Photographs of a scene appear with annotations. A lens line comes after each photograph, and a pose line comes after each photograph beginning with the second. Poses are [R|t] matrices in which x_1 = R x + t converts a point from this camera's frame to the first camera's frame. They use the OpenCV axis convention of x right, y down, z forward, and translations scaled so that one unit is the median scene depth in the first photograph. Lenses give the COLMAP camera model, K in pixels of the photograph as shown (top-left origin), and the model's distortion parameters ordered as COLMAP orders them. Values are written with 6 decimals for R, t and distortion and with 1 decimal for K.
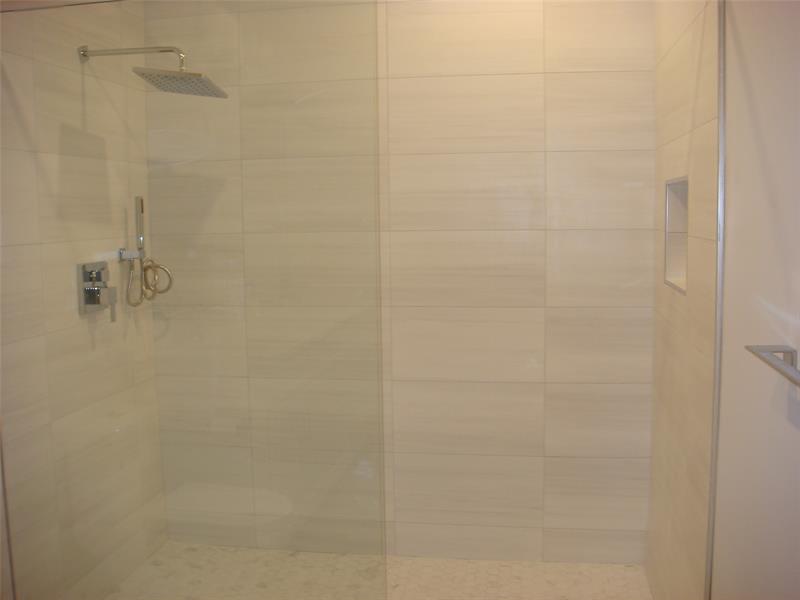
lens RADIAL K [[841.7, 0, 398.5], [0, 841.7, 297.3], [0, 0, 1]] dist [-0.136573, 0.000000]
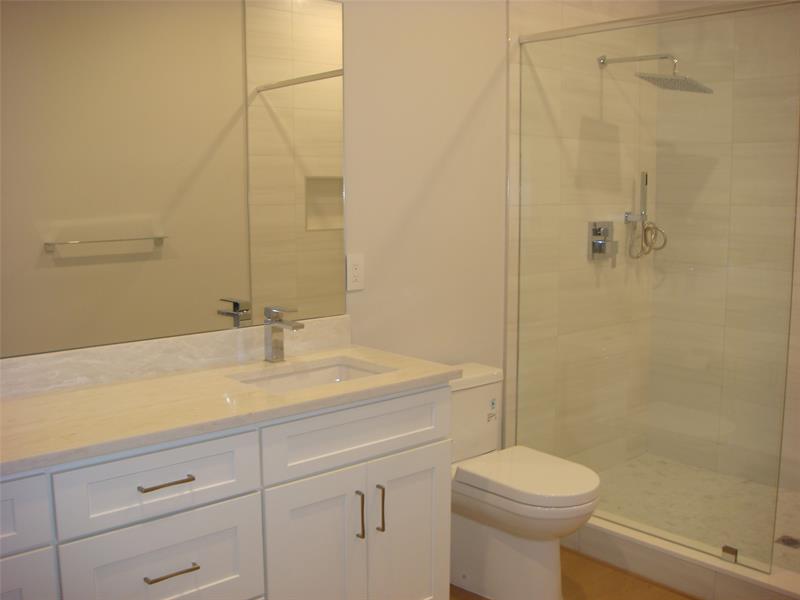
lens RADIAL K [[841.7, 0, 401.4], [0, 841.7, 299.6], [0, 0, 1]] dist [-0.136573, 0.000000]
pose [[0.780108, 0.093467, -0.618624, 0.196994], [-0.073662, 0.995622, 0.057536, 0.026408], [0.621294, 0.000685, 0.783577, -0.217975]]
